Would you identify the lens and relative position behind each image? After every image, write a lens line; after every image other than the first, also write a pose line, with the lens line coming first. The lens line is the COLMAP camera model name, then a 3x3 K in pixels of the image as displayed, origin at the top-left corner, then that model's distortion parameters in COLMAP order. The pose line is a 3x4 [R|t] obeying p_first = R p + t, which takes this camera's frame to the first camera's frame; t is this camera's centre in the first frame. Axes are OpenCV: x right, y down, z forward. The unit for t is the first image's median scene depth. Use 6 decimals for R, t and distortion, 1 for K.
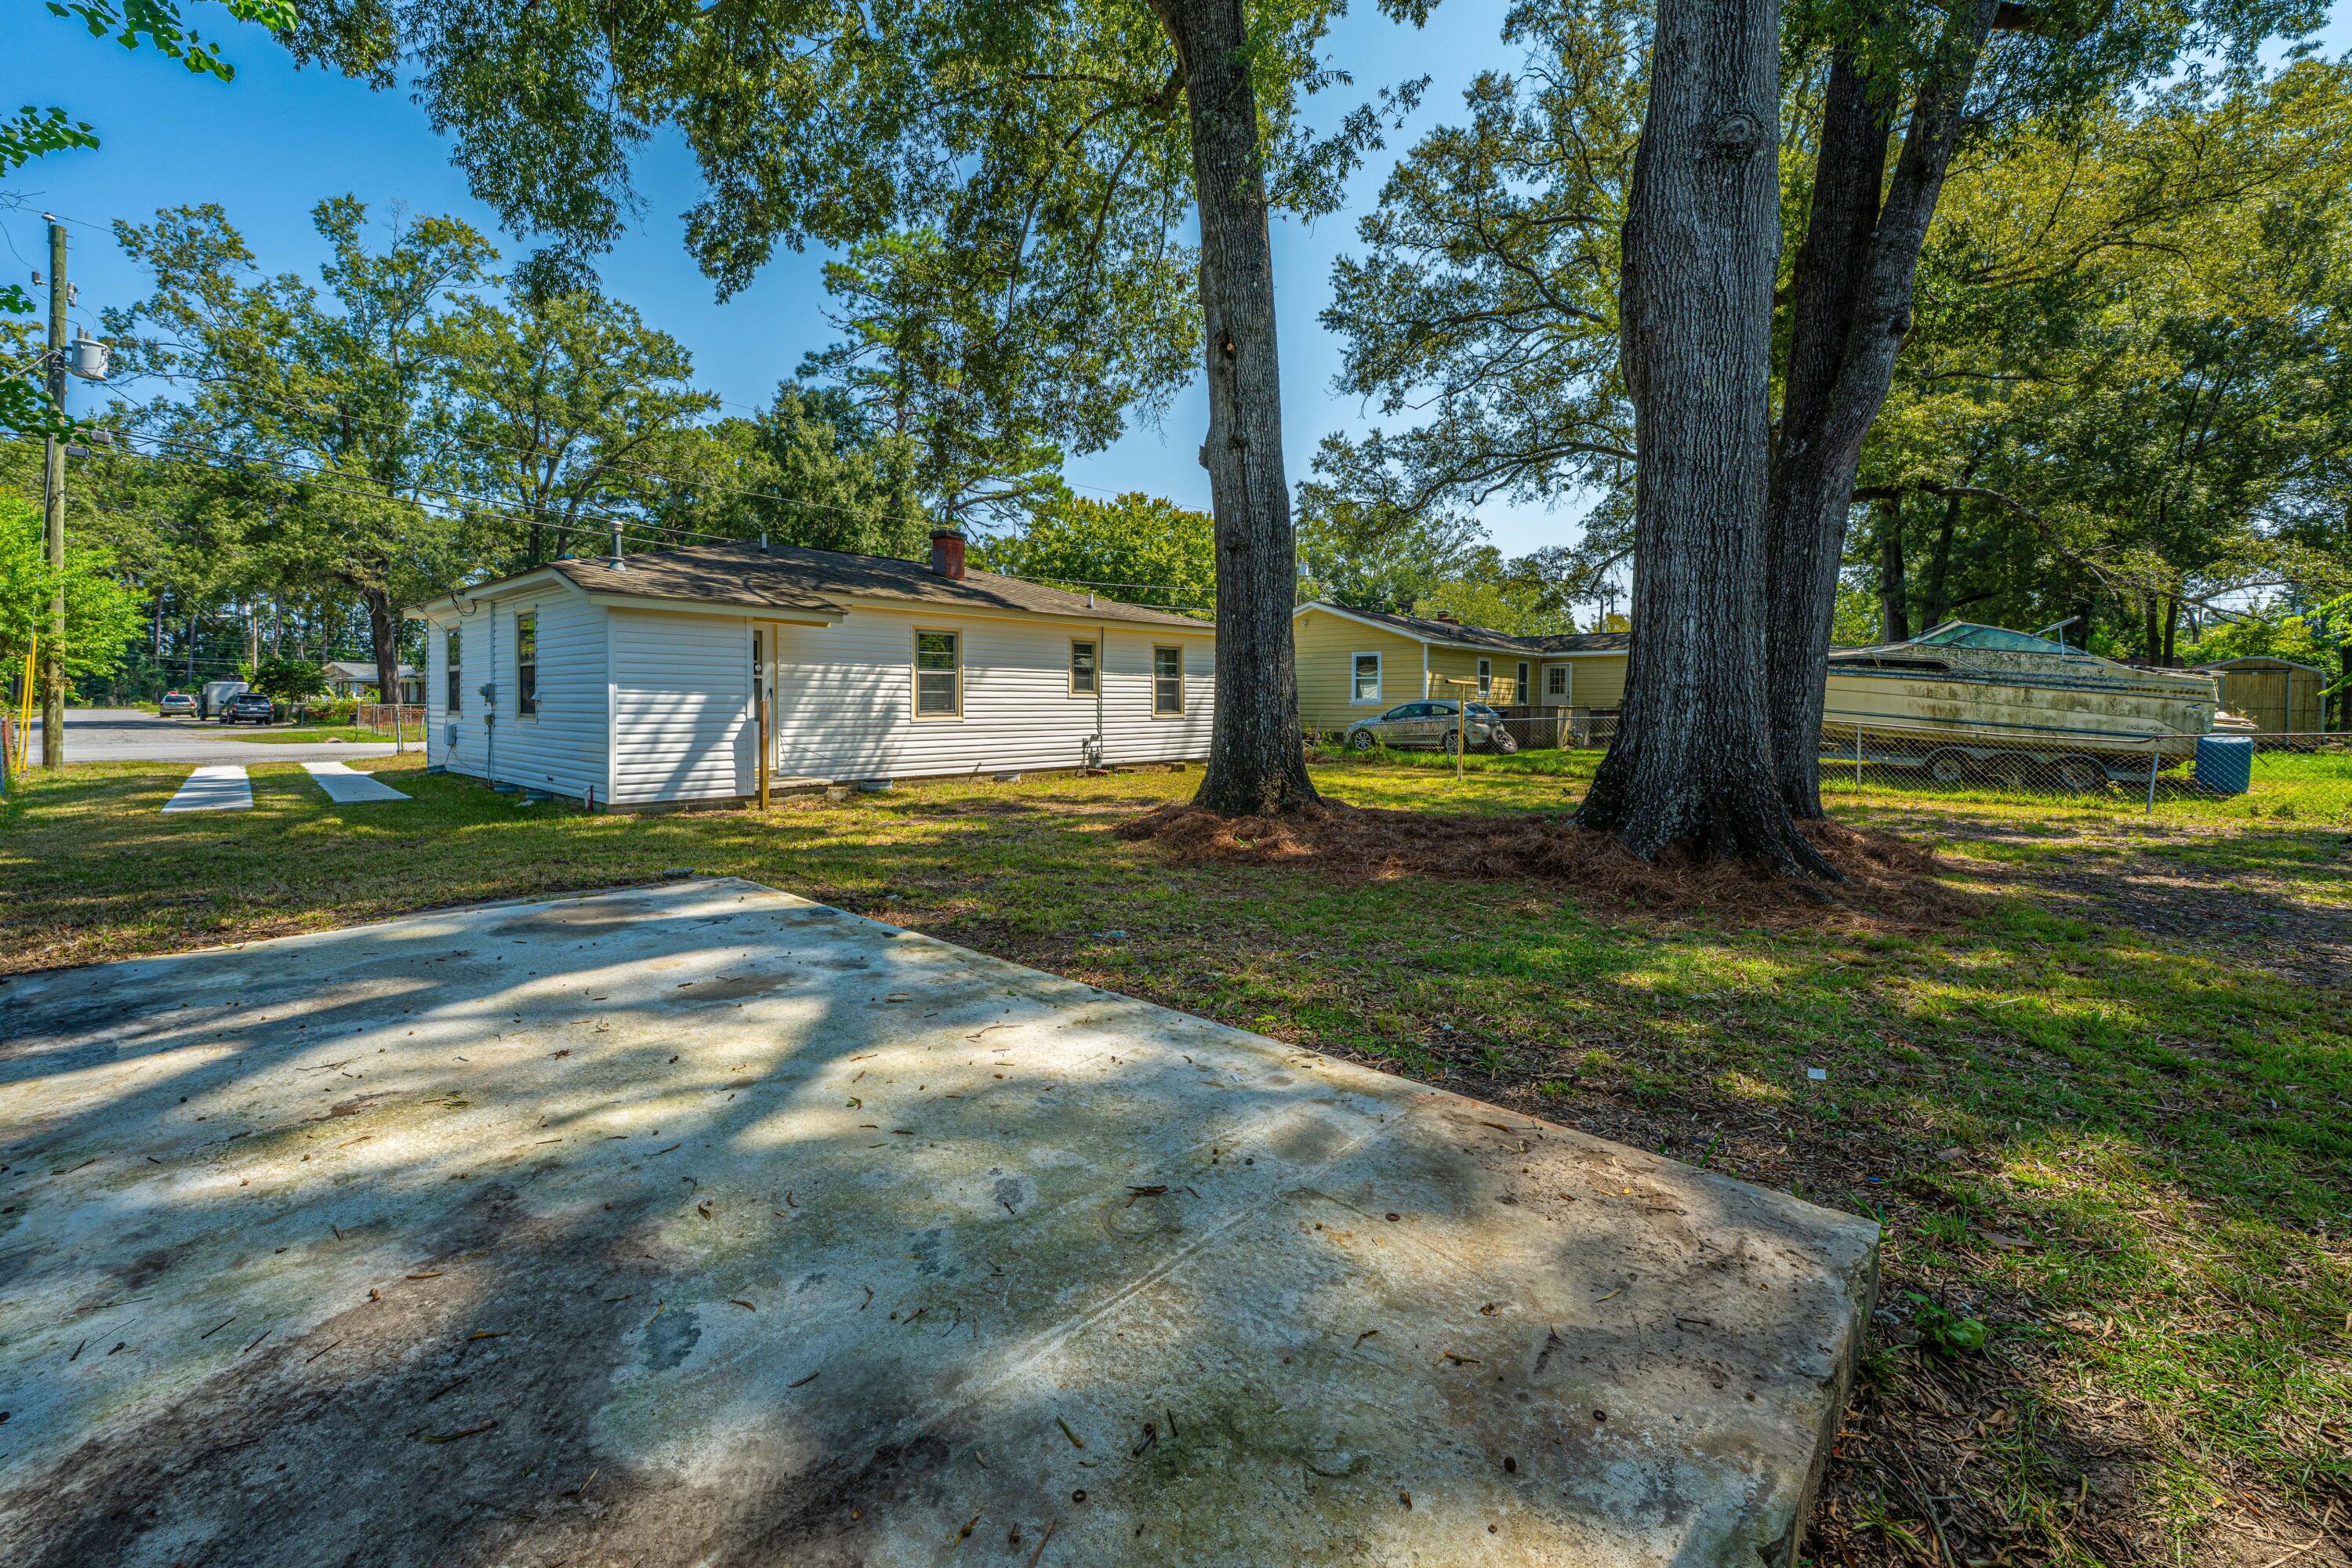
lens RADIAL K [[952.8, 0, 1183.4], [0, 952.8, 725.6], [0, 0, 1]] dist [0.000347, -0.001025]
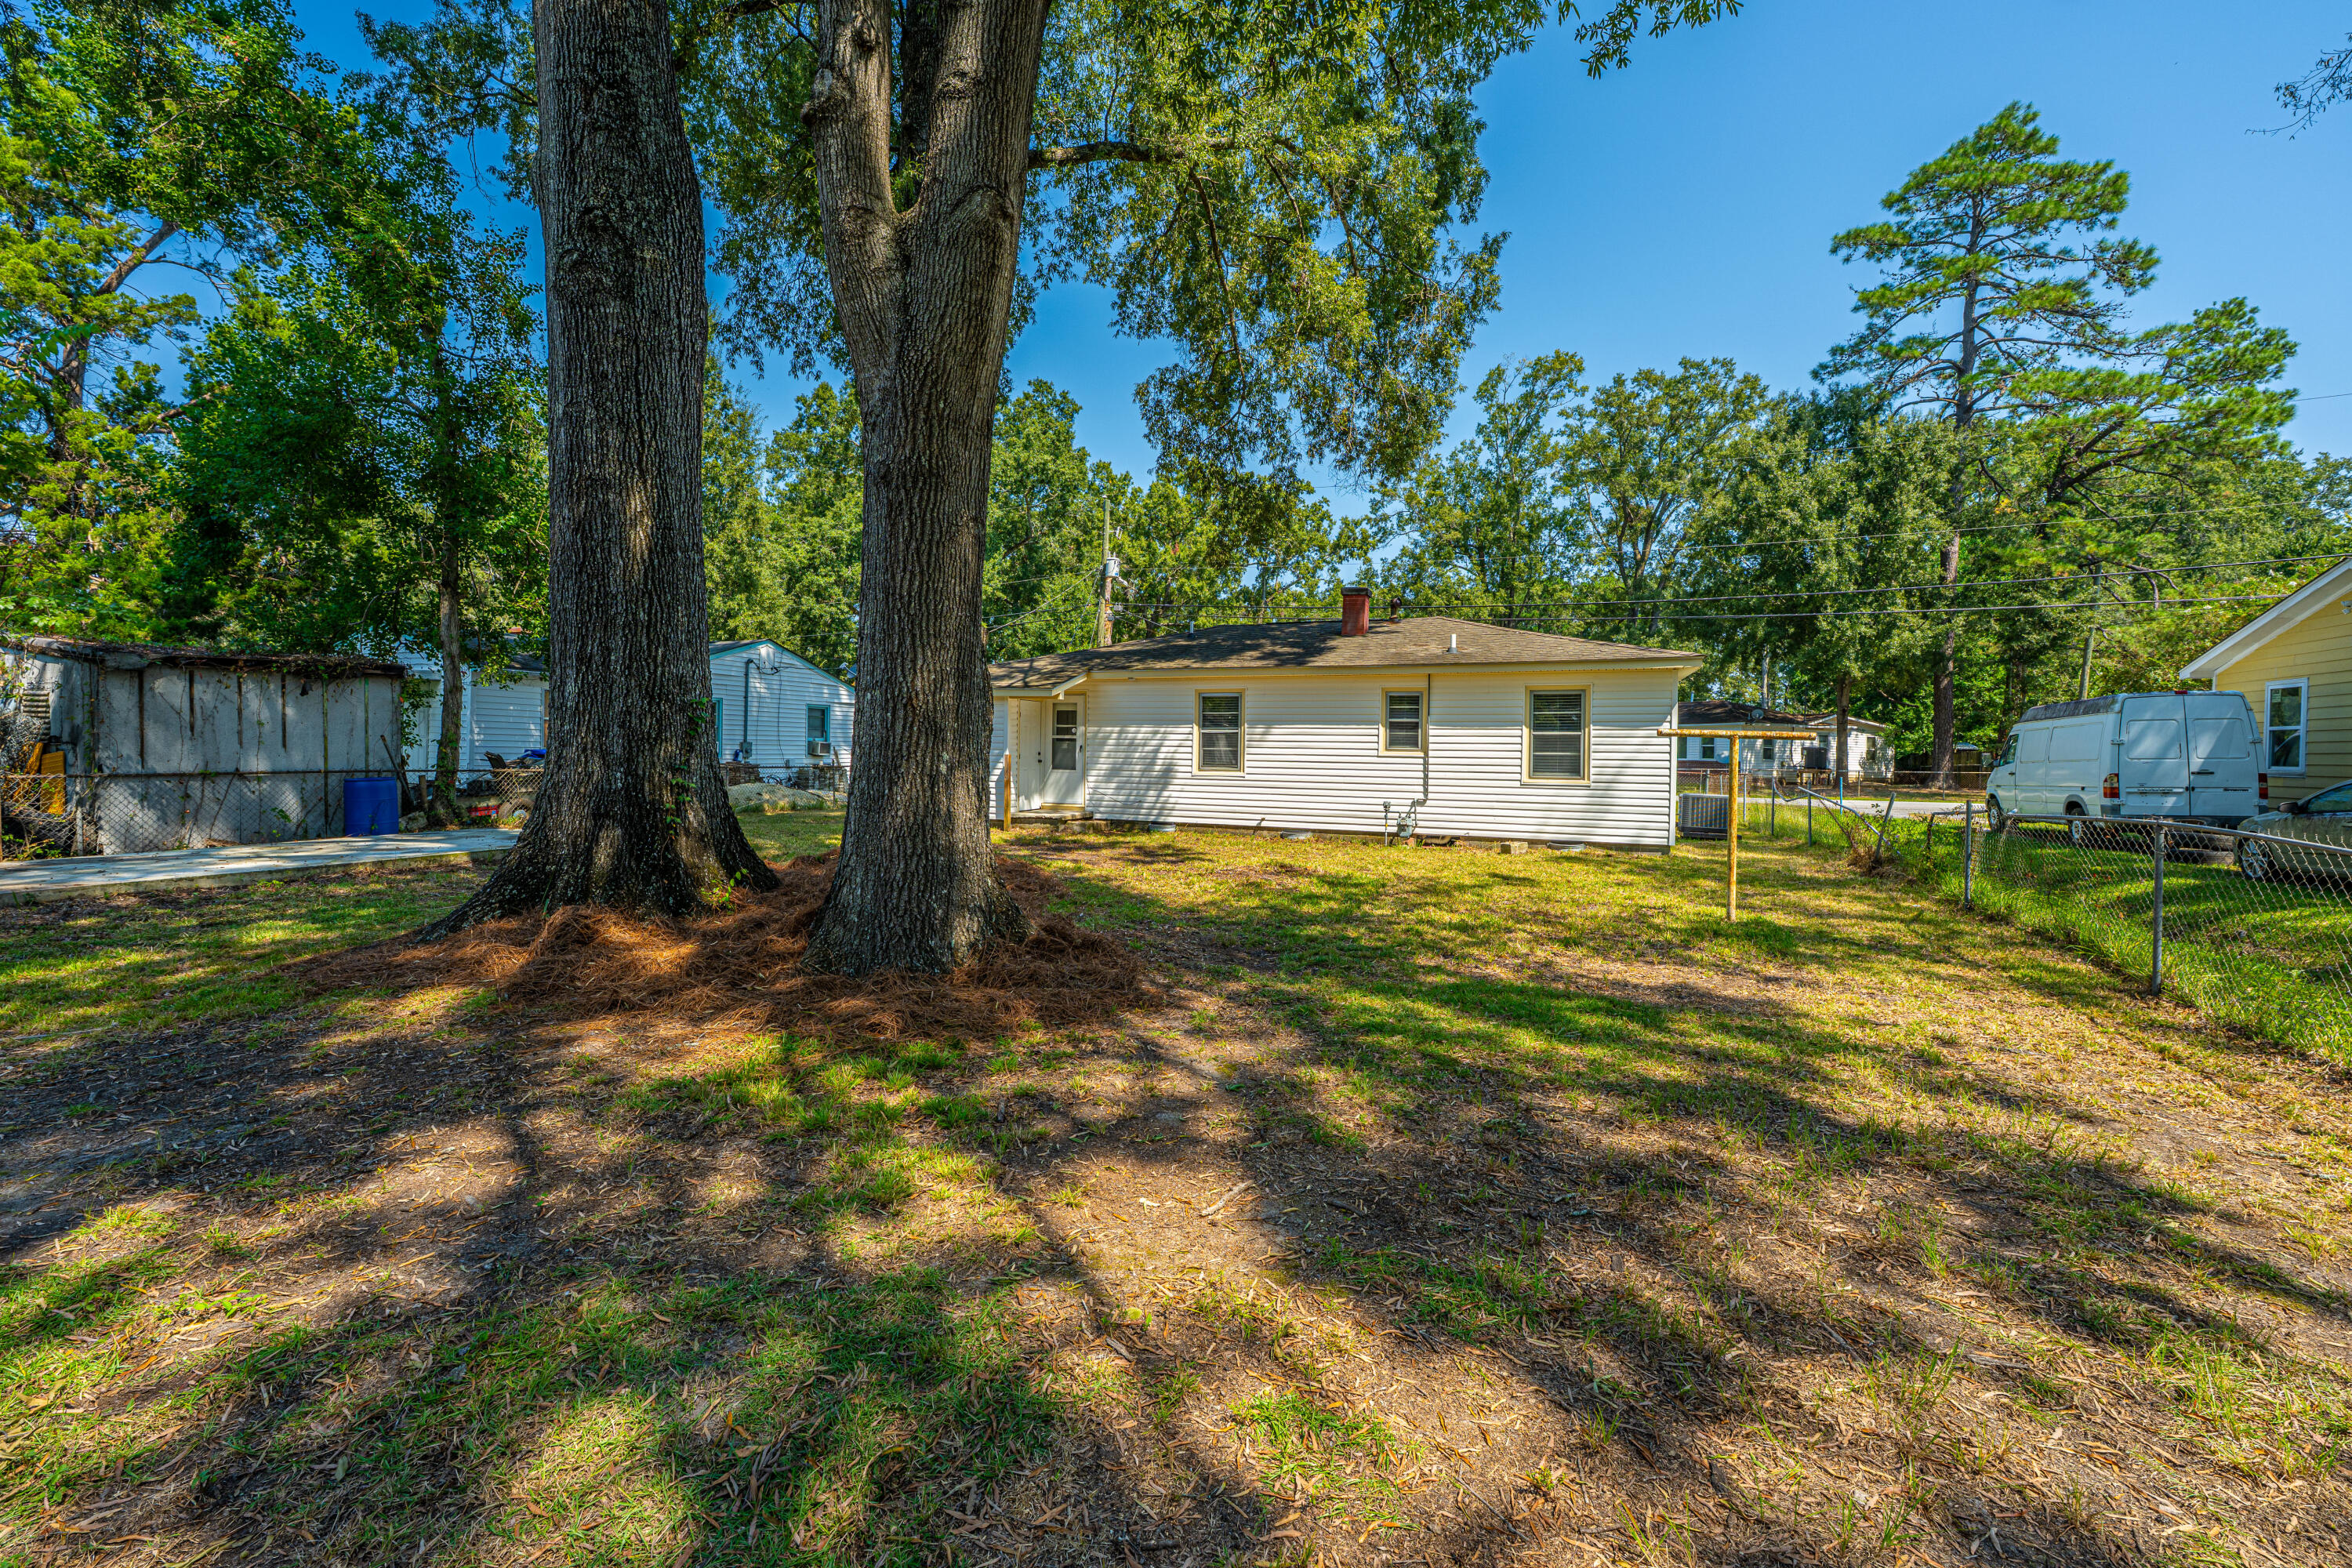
lens RADIAL K [[952.8, 0, 1155.0], [0, 952.8, 764.9], [0, 0, 1]] dist [0.000347, -0.001025]
pose [[0.334193, 0.019069, -0.942312, 0.248278], [-0.036278, 0.999315, 0.007357, -0.007422], [0.941806, 0.031726, 0.334655, 0.189002]]
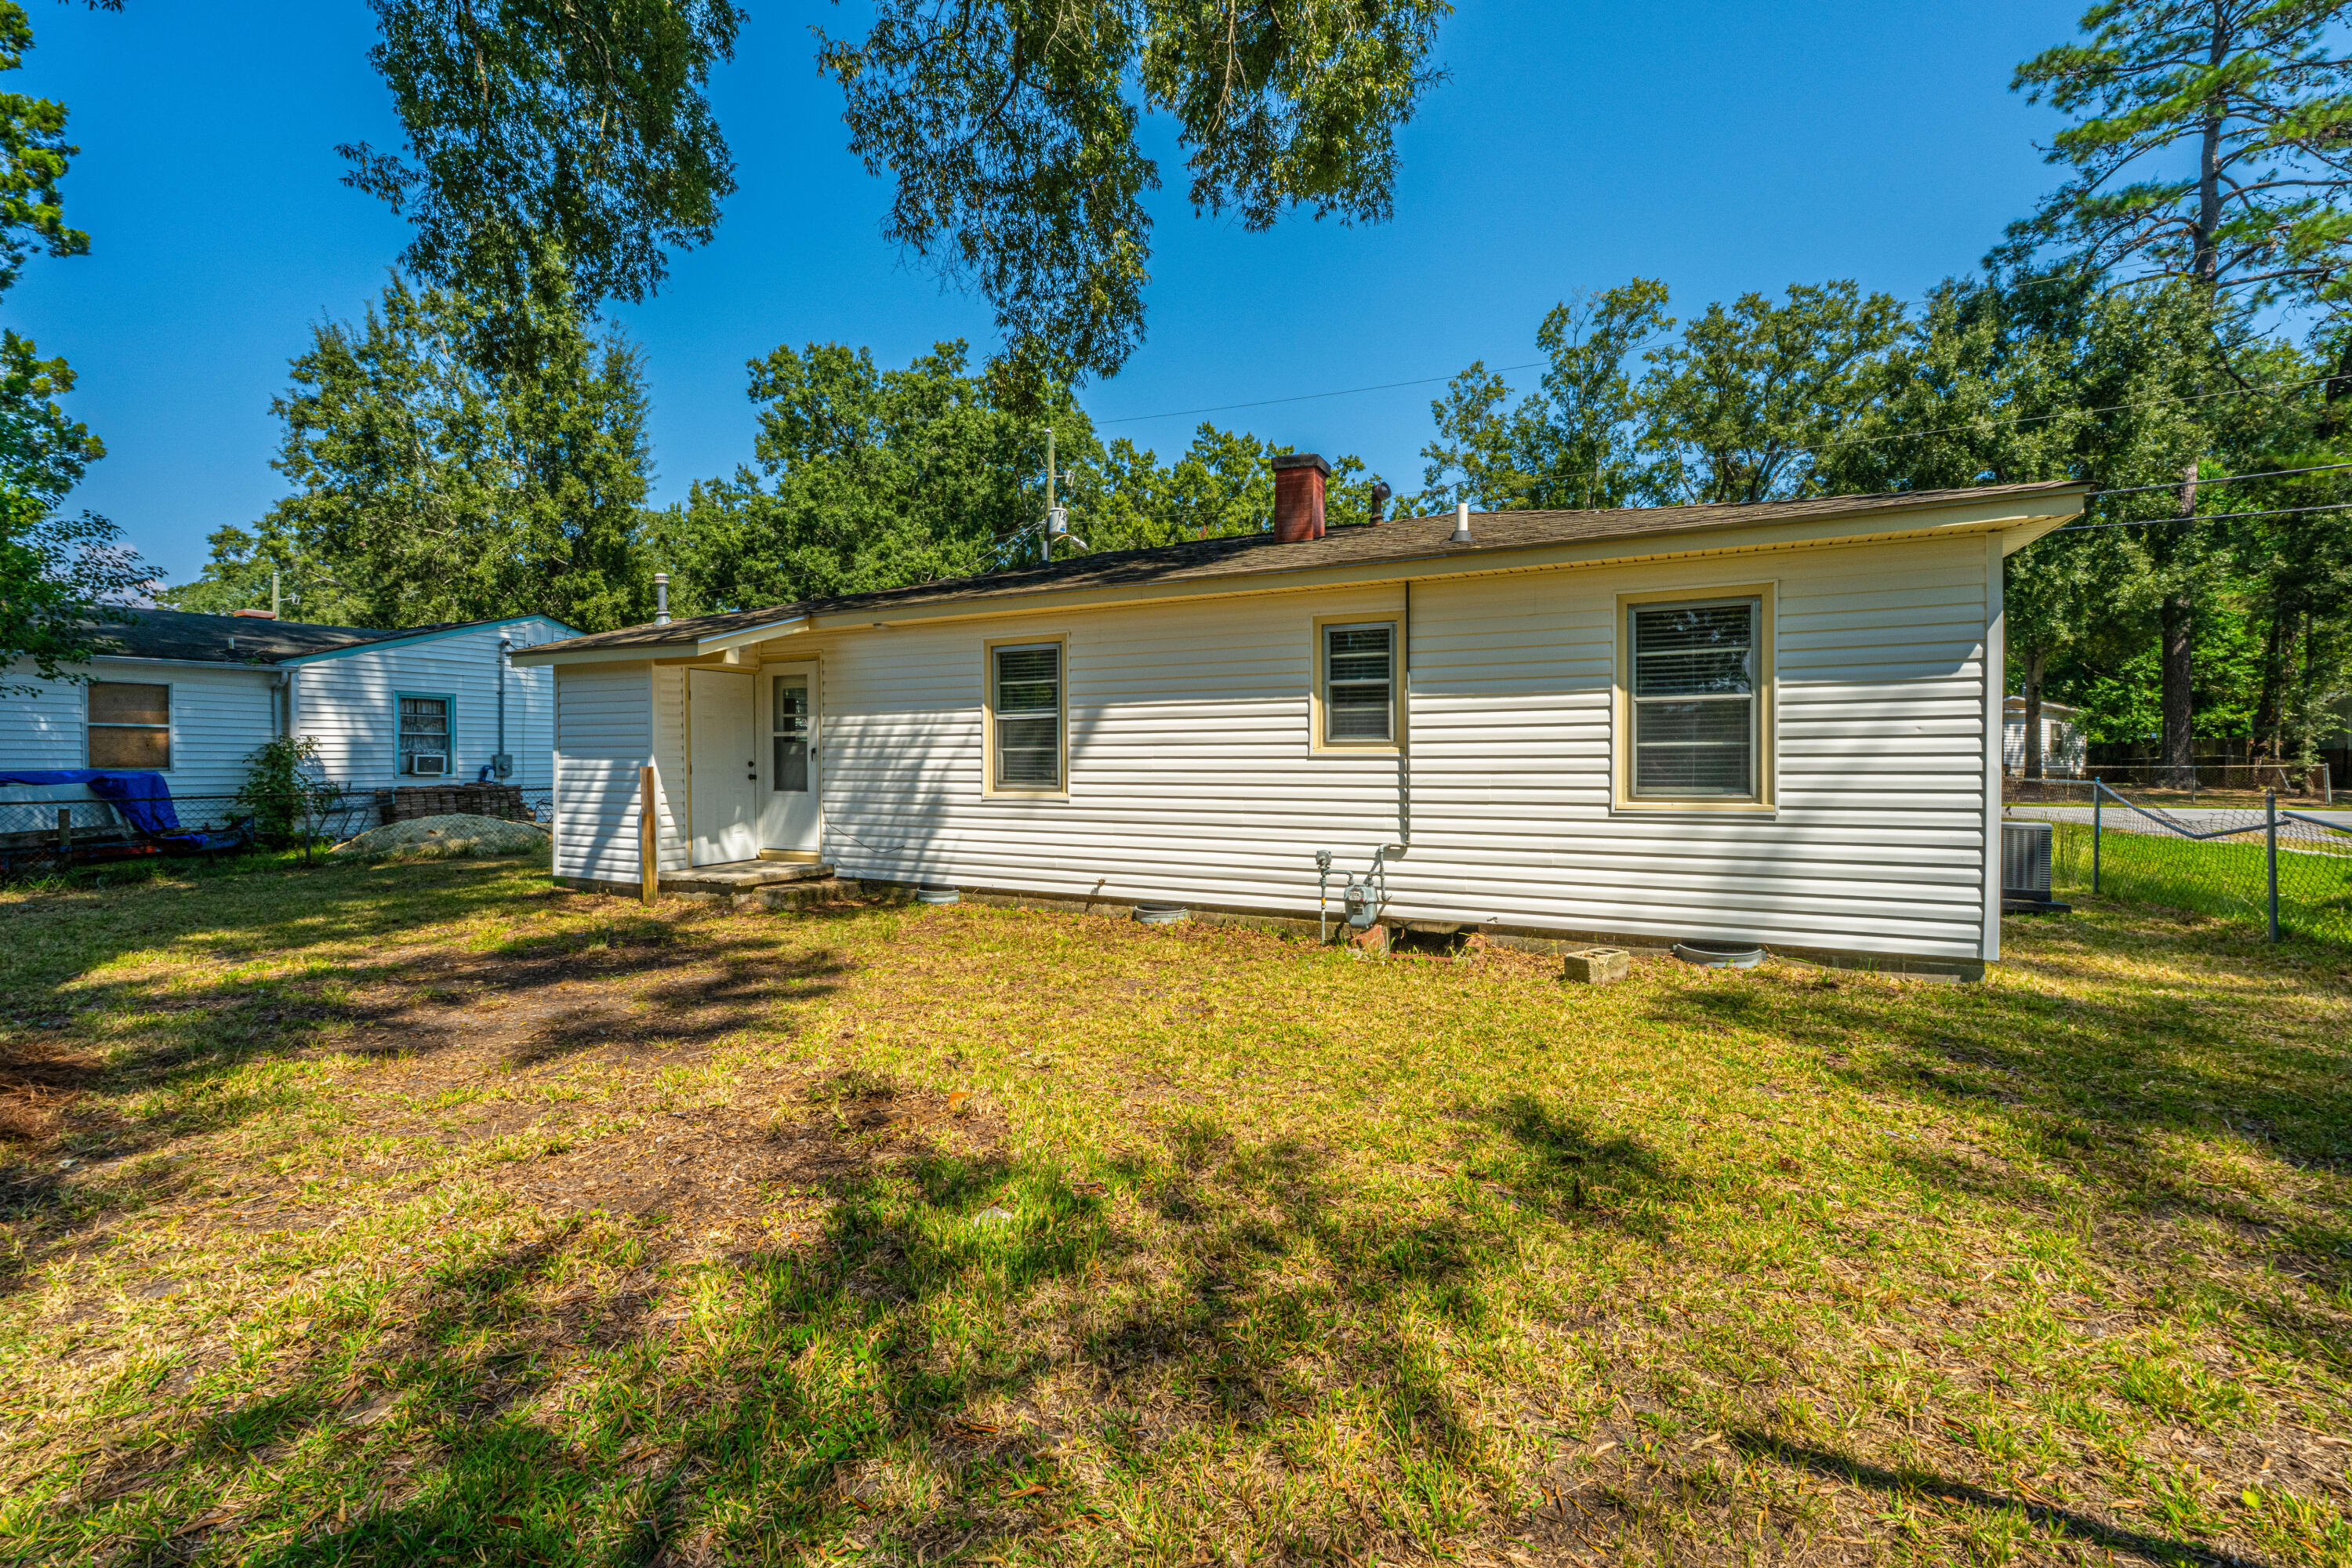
lens RADIAL K [[952.8, 0, 1153.7], [0, 952.8, 772.6], [0, 0, 1]] dist [0.000347, -0.001025]
pose [[0.263972, 0.014704, -0.964418, 0.108682], [-0.019267, 0.999765, 0.009969, -0.009413], [0.964338, 0.015950, 0.264193, 0.307102]]
